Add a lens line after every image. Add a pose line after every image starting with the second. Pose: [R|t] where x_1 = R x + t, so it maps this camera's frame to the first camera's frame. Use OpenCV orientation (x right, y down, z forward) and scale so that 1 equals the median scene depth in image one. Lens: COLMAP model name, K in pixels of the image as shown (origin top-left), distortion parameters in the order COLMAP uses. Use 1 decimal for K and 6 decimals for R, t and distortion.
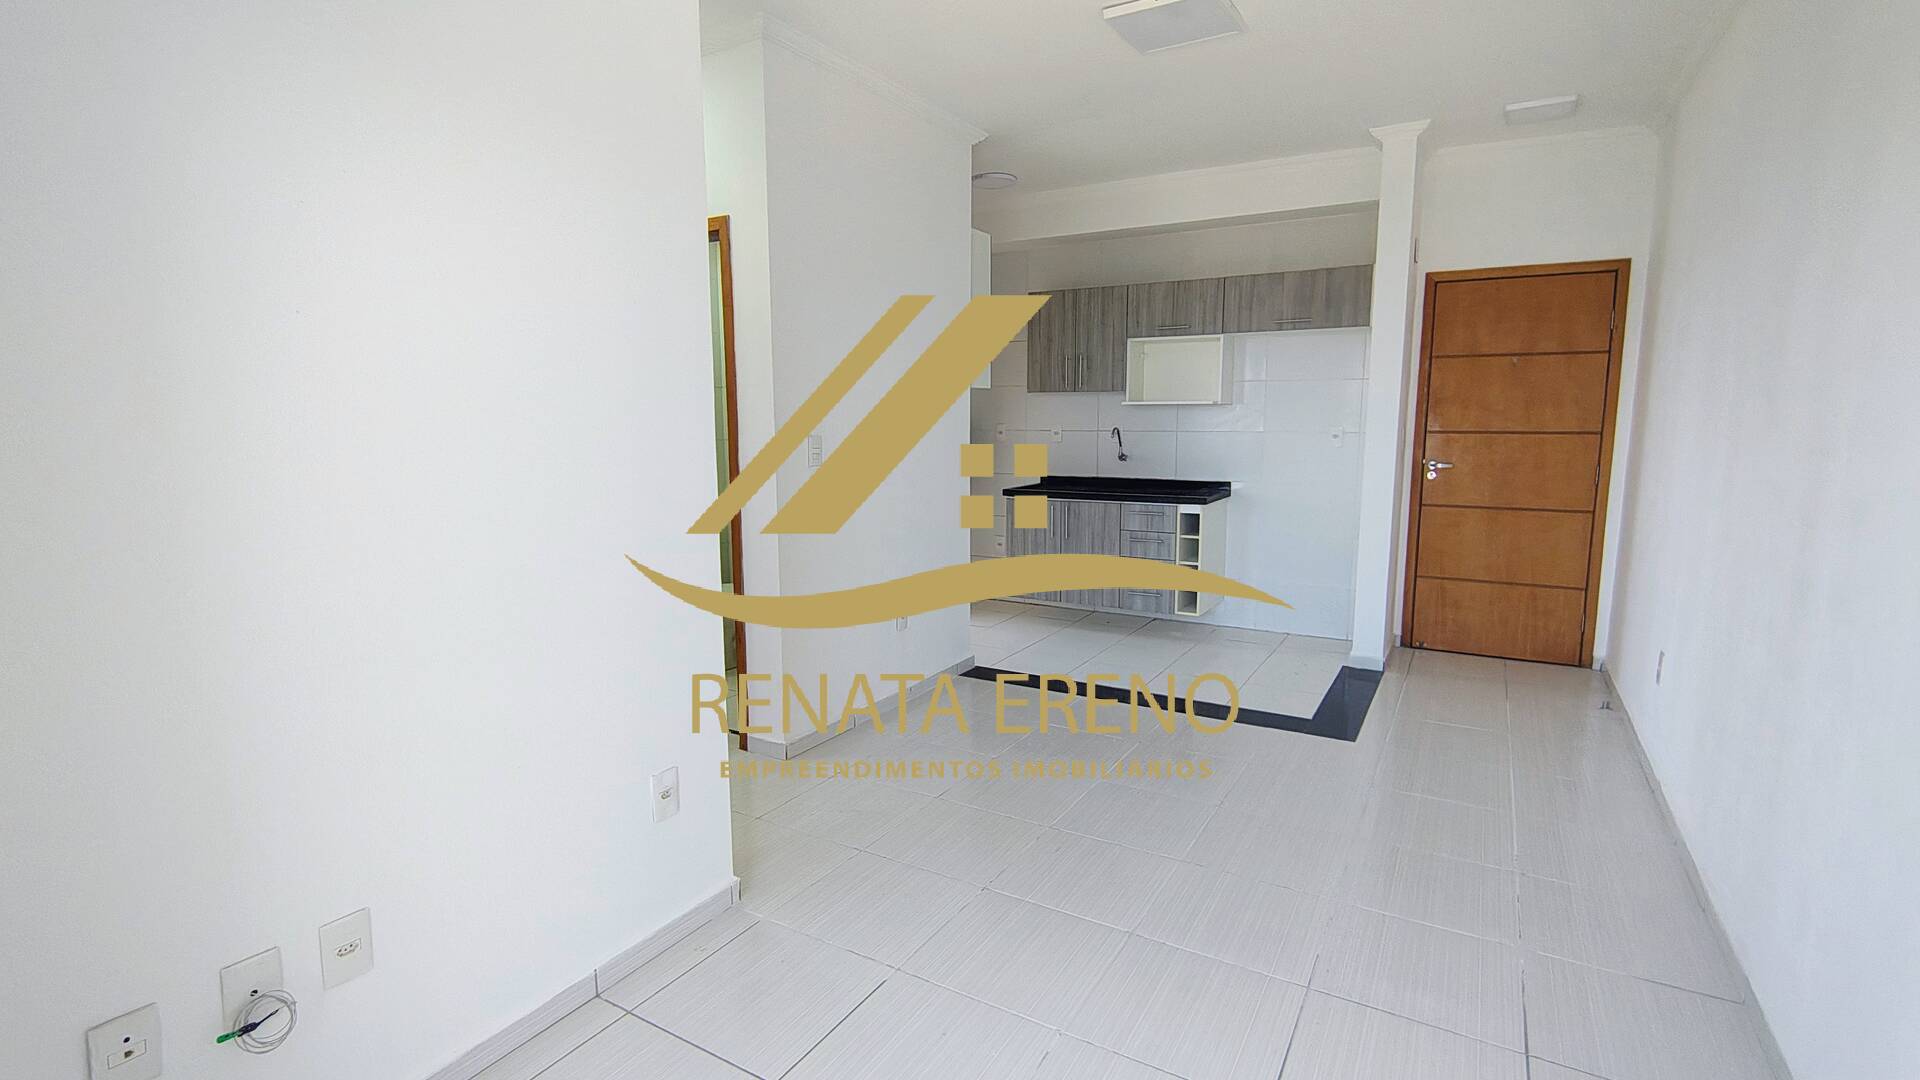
lens RADIAL K [[889.0, 0, 960.0], [0, 889.0, 540.0], [0, 0, 1]] dist [-0.001023, 0.000072]
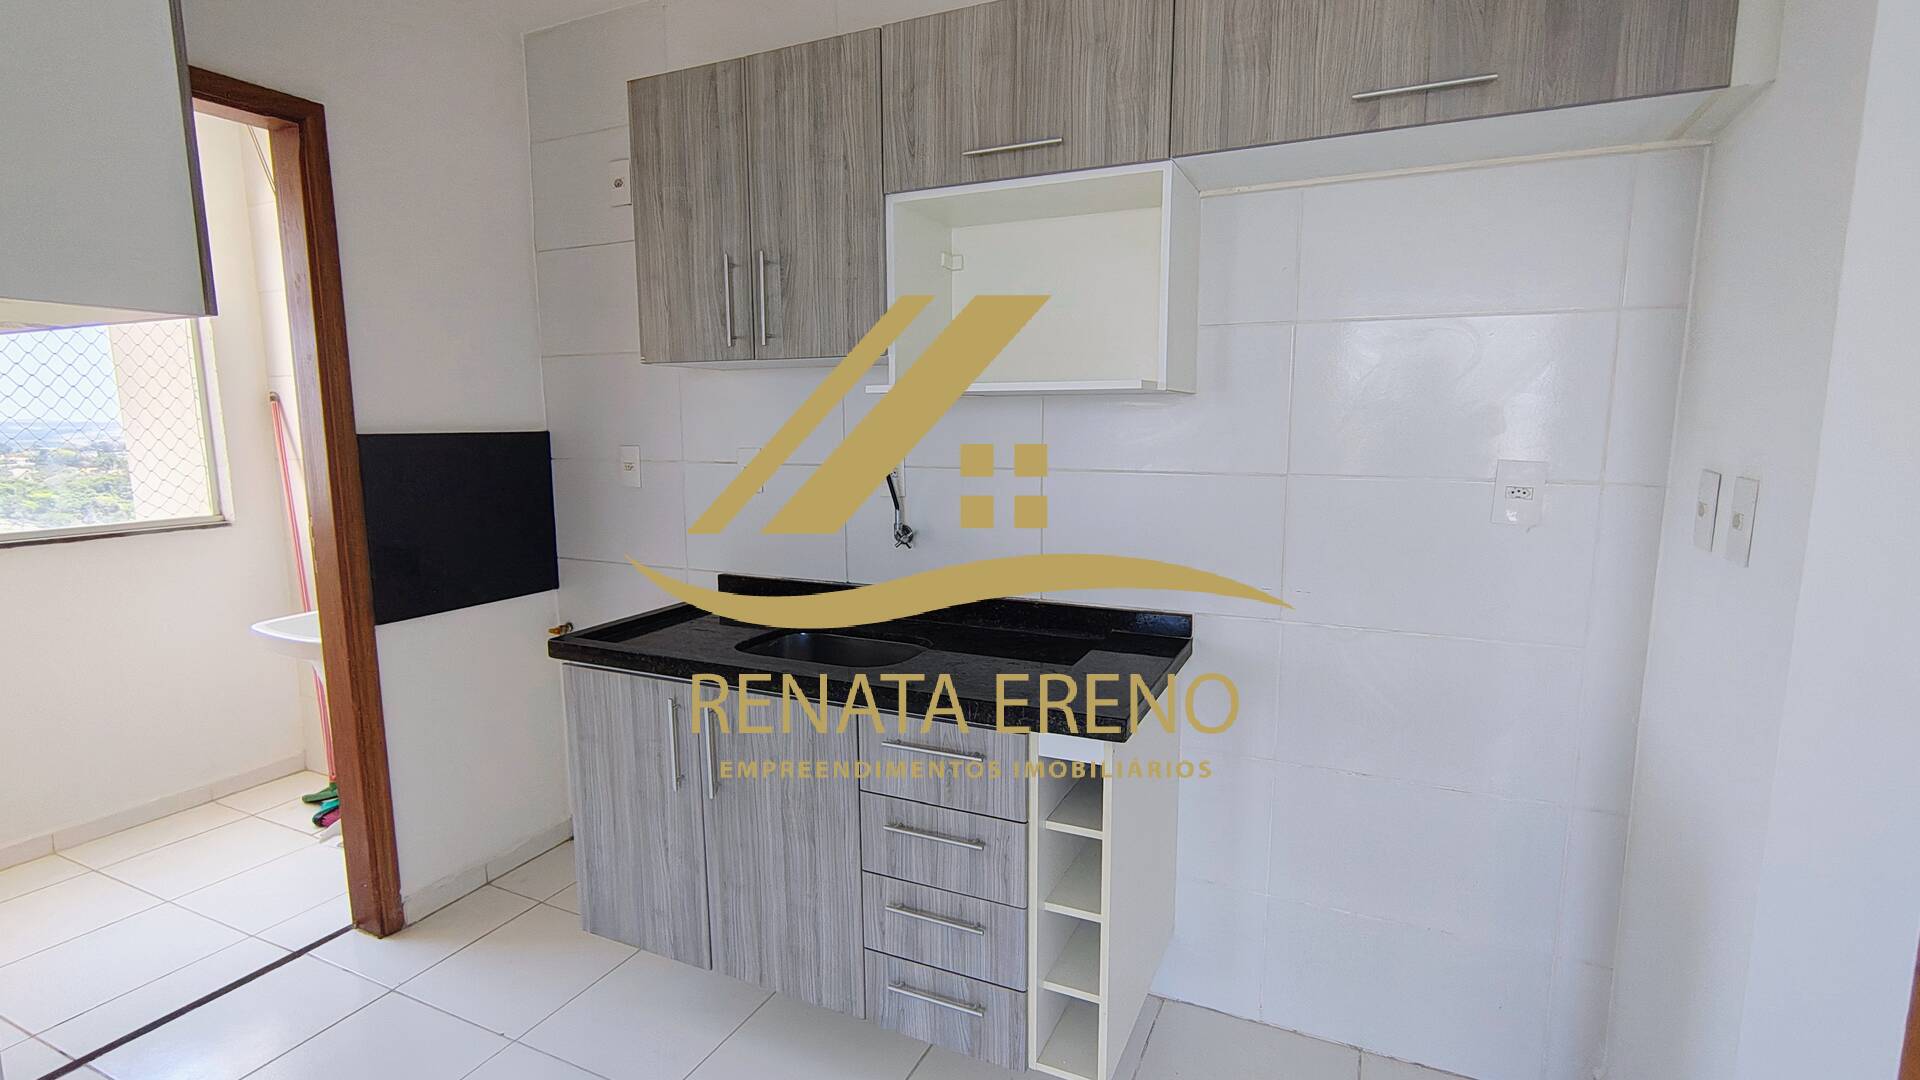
lens RADIAL K [[889.0, 0, 960.0], [0, 889.0, 540.0], [0, 0, 1]] dist [-0.001023, 0.000072]
pose [[0.995625, -0.011333, 0.092745, 0.187040], [0.011751, 0.999923, -0.003960, -0.097629], [-0.092693, 0.005032, 0.995682, 0.678795]]
